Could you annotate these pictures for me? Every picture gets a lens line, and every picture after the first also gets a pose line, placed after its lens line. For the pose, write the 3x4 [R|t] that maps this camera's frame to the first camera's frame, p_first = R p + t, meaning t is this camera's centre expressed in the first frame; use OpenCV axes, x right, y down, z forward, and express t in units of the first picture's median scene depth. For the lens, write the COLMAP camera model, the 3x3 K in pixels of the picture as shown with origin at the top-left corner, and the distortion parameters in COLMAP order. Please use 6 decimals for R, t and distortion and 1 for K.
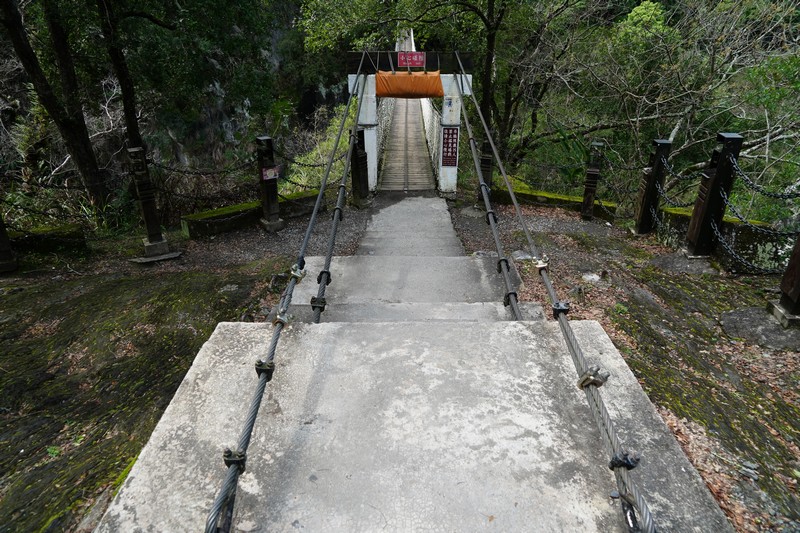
lens RADIAL K [[534.8, 0, 400.0], [0, 534.8, 266.5], [0, 0, 1]] dist [-0.005558, 0.001098]
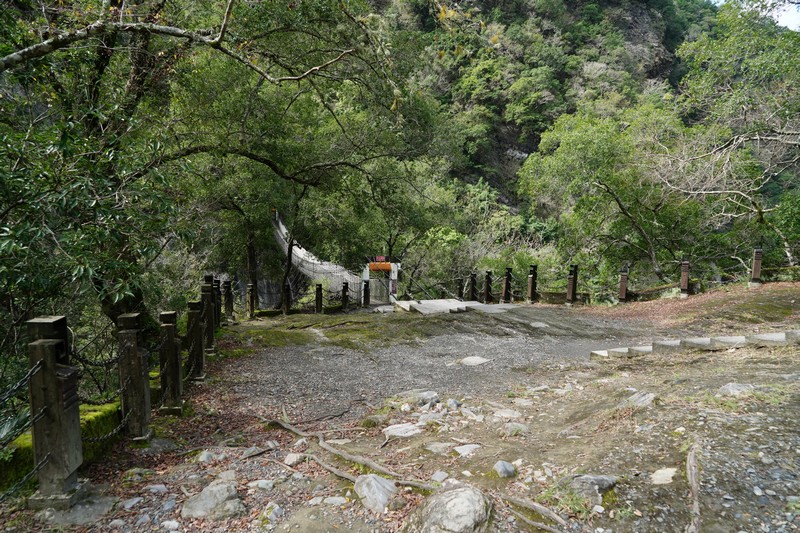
lens RADIAL K [[534.8, 0, 400.0], [0, 534.8, 266.5], [0, 0, 1]] dist [-0.005558, 0.001098]
pose [[0.948362, -0.000831, 0.317188, -0.770681], [0.110645, 0.938050, -0.328360, 0.600633], [-0.297265, 0.346500, 0.889703, -1.552153]]
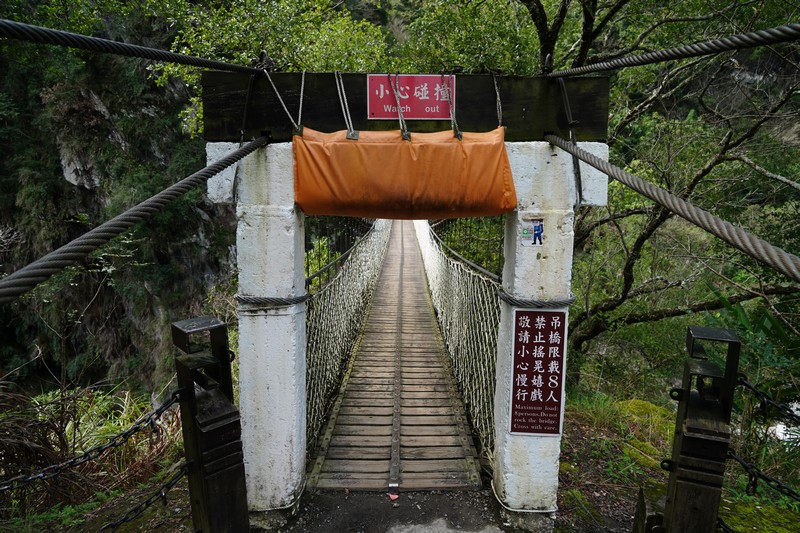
lens RADIAL K [[534.8, 0, 400.0], [0, 534.8, 266.5], [0, 0, 1]] dist [-0.005558, 0.001098]
pose [[0.999975, 0.005526, 0.004371, 0.013842], [-0.004117, 0.961696, -0.274087, -0.198653], [-0.005719, 0.274062, 0.961695, 0.696560]]
